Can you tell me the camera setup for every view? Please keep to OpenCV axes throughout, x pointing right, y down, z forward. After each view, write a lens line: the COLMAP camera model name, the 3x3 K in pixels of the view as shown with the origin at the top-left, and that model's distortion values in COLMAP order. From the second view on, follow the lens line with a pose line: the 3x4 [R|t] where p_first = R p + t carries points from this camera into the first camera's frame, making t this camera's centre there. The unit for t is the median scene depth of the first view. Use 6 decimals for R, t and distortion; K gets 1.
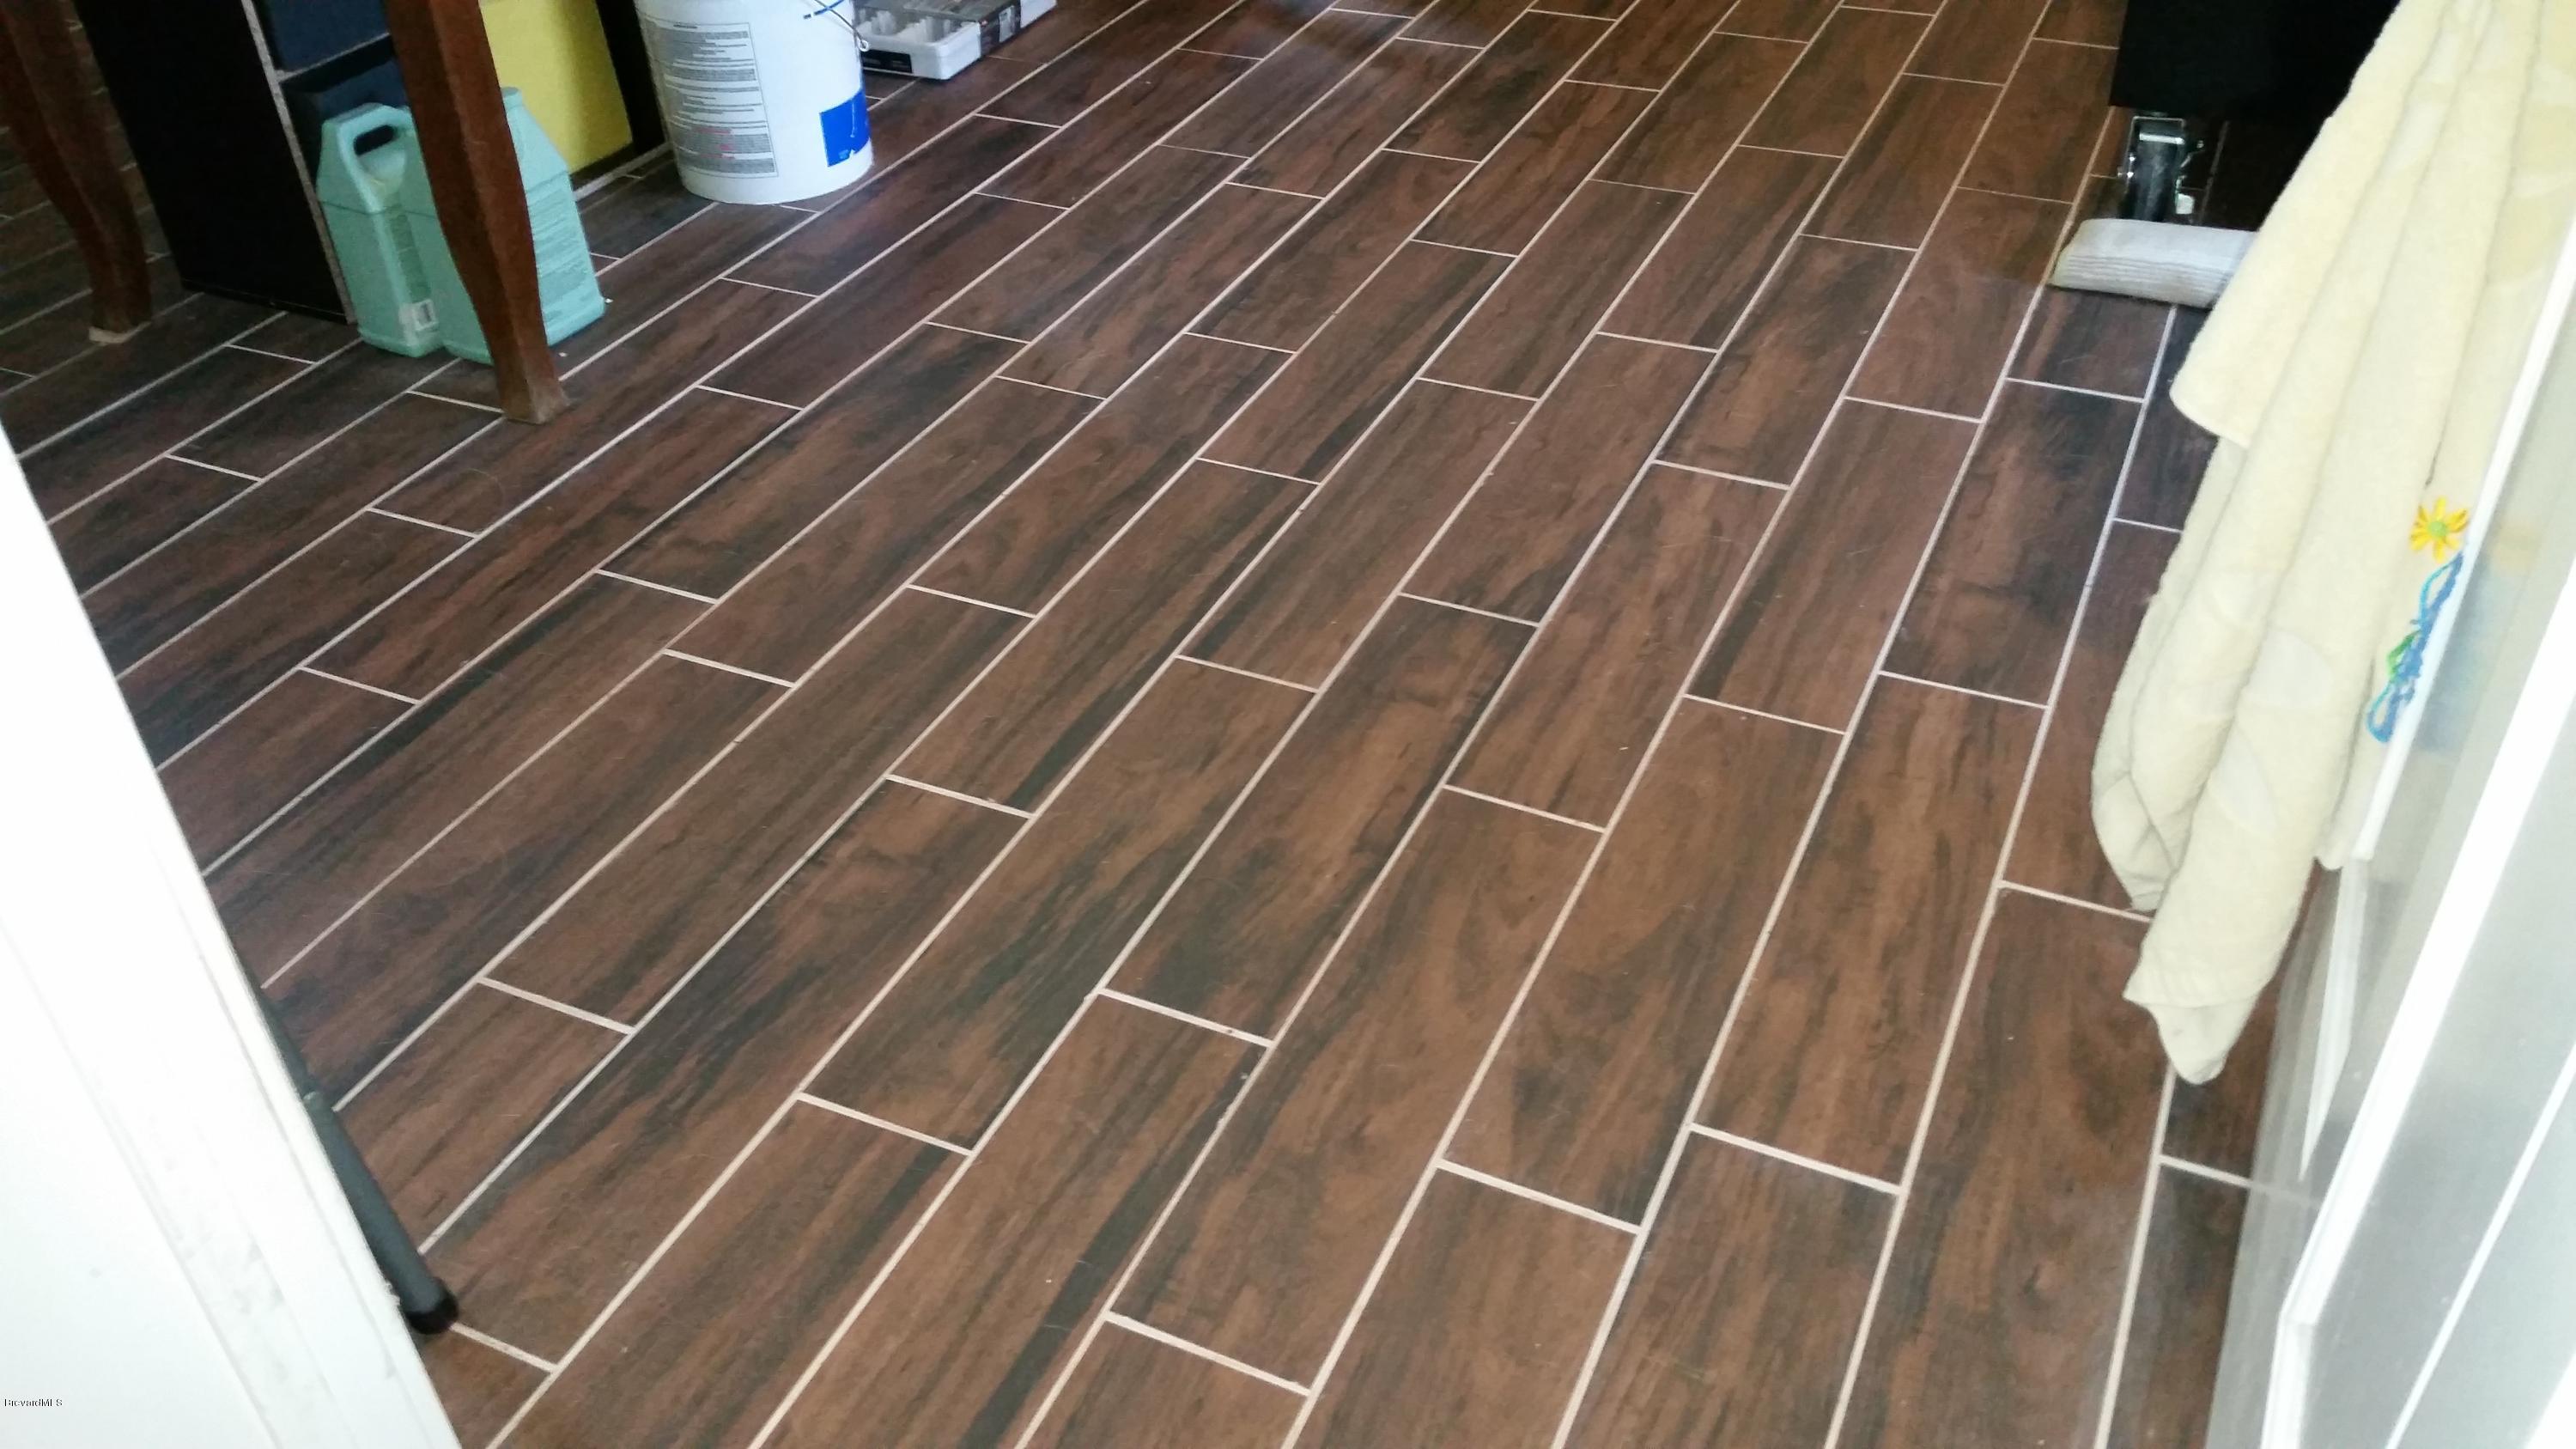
lens RADIAL K [[2115.6, 0, 1324.7], [0, 2115.6, 736.7], [0, 0, 1]] dist [0.137827, -0.304971]
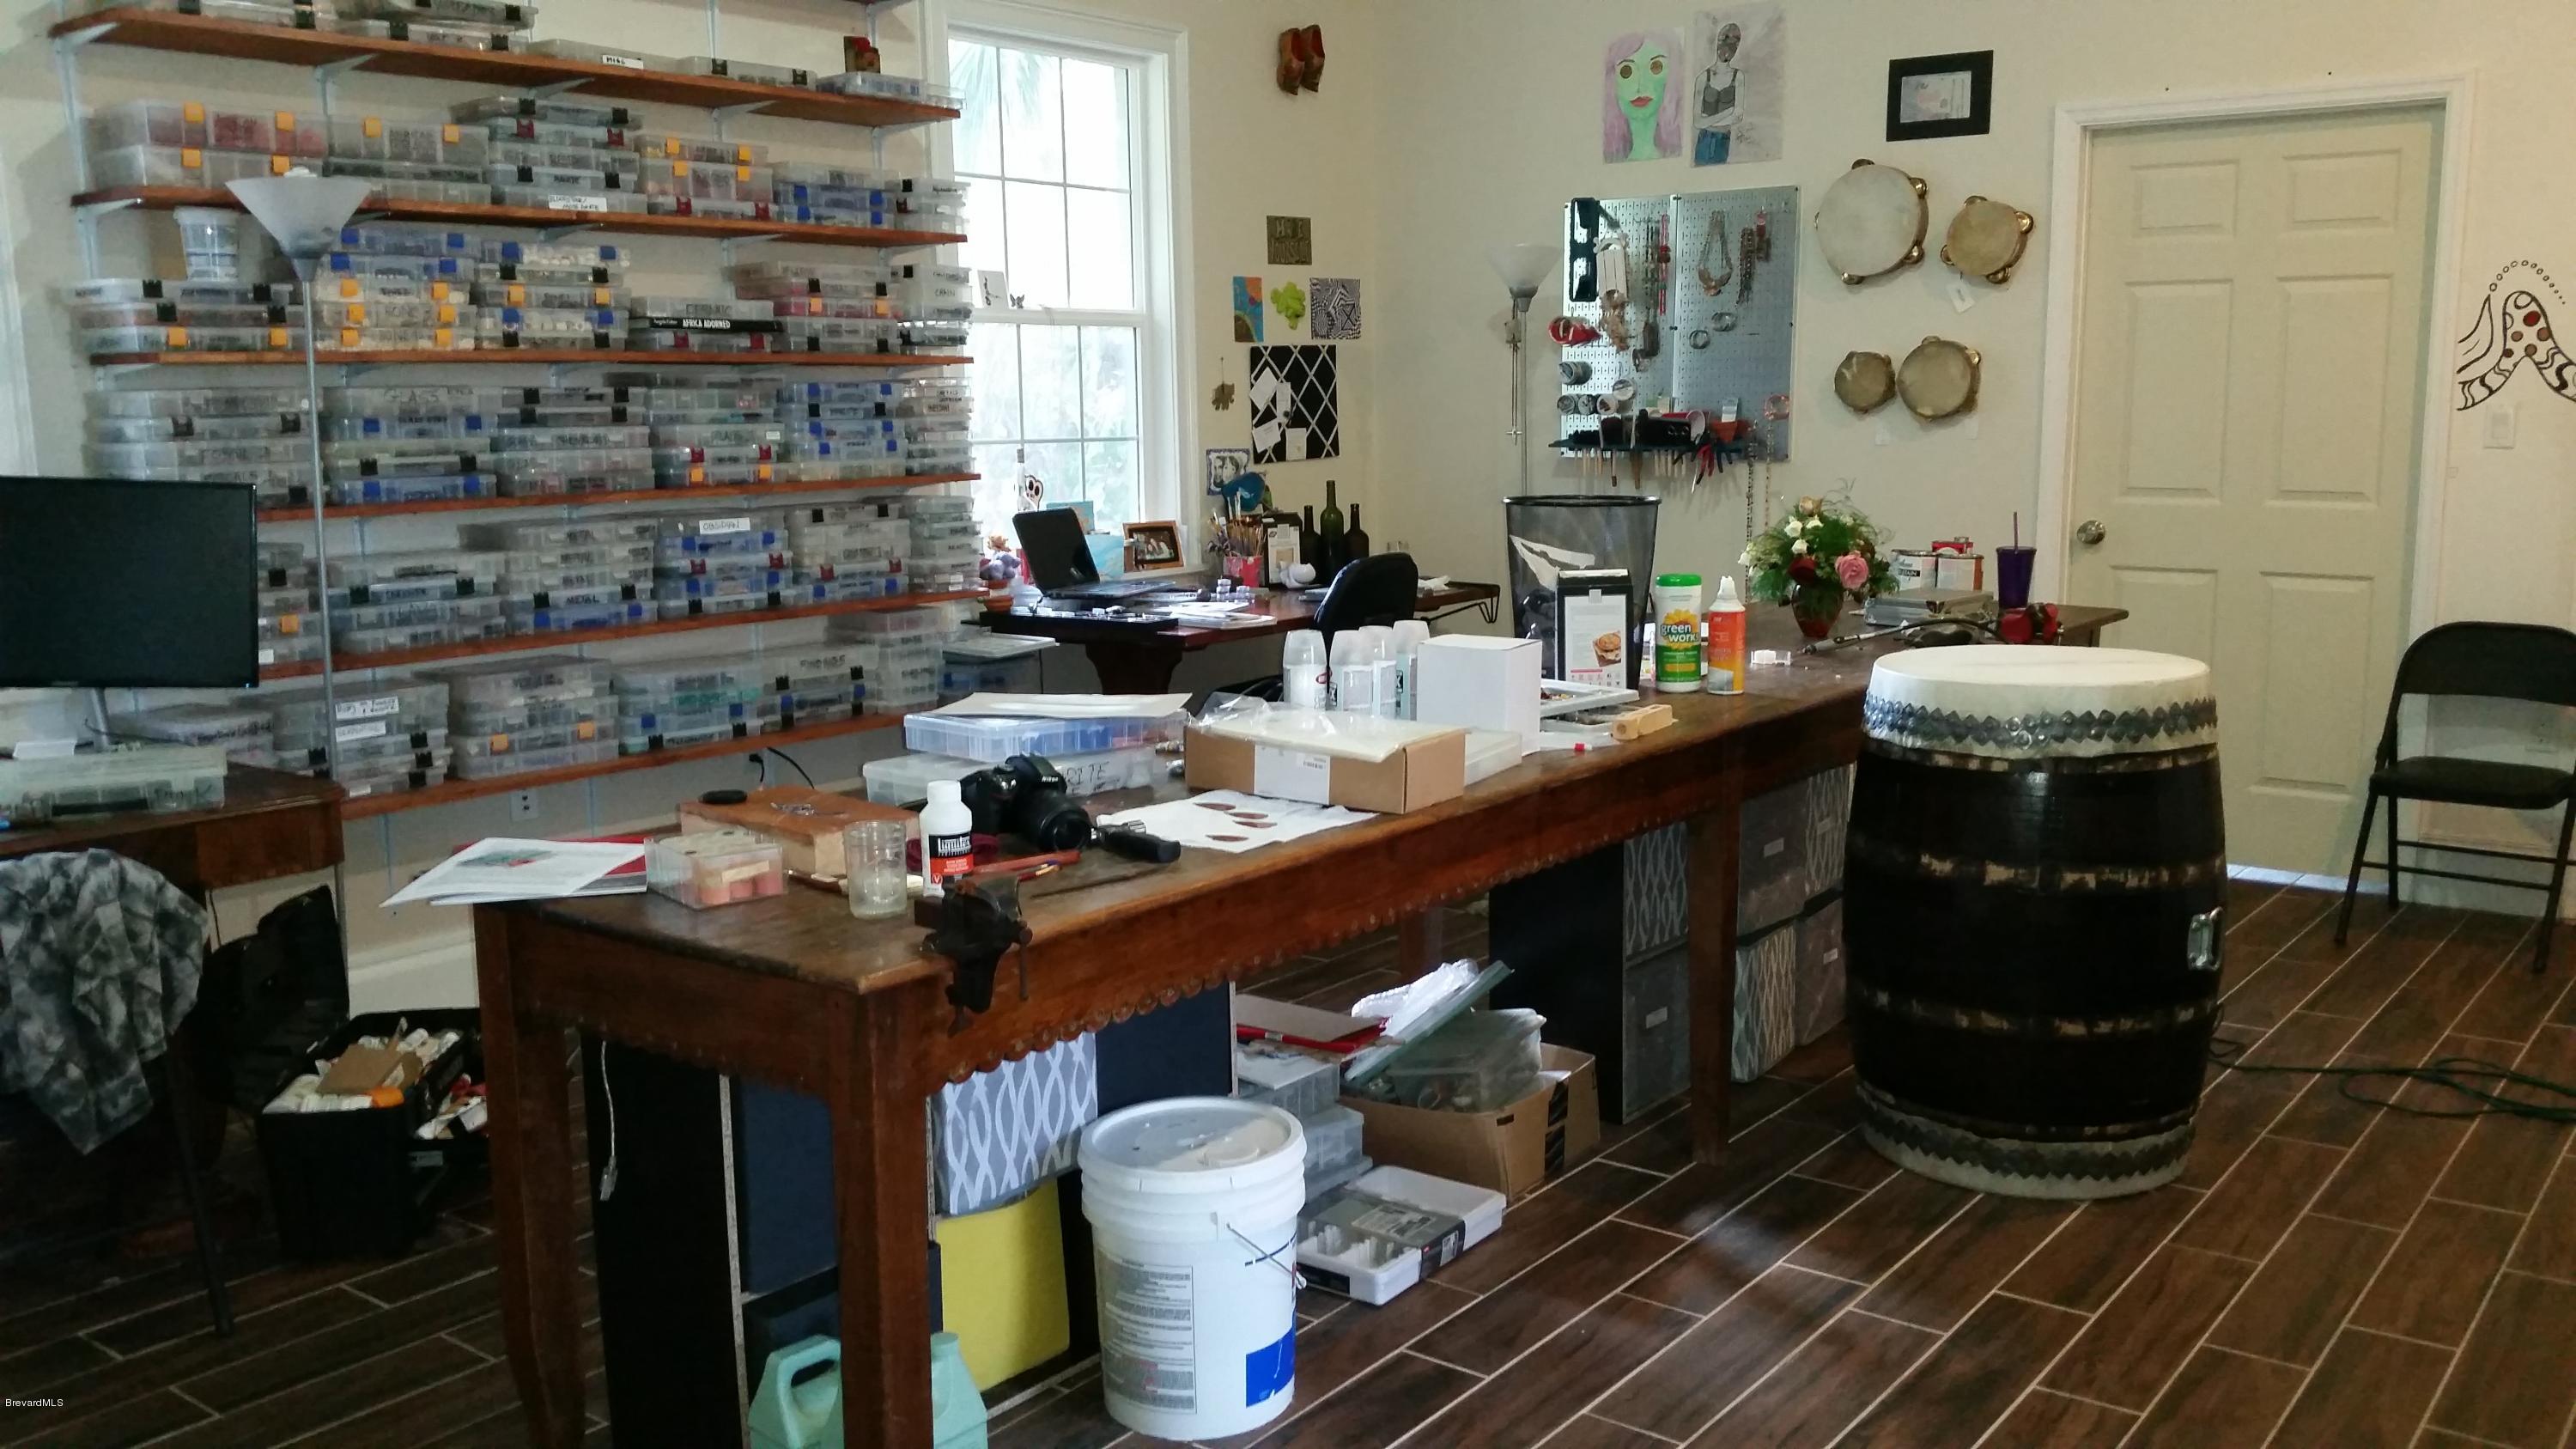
lens RADIAL K [[2115.6, 0, 1321.3], [0, 2115.6, 738.3], [0, 0, 1]] dist [0.137827, -0.304971]
pose [[0.973042, 0.049991, -0.225144, 0.008738], [-0.147448, 0.885496, -0.440632, -0.122353], [0.177337, 0.461950, 0.868996, 0.010867]]
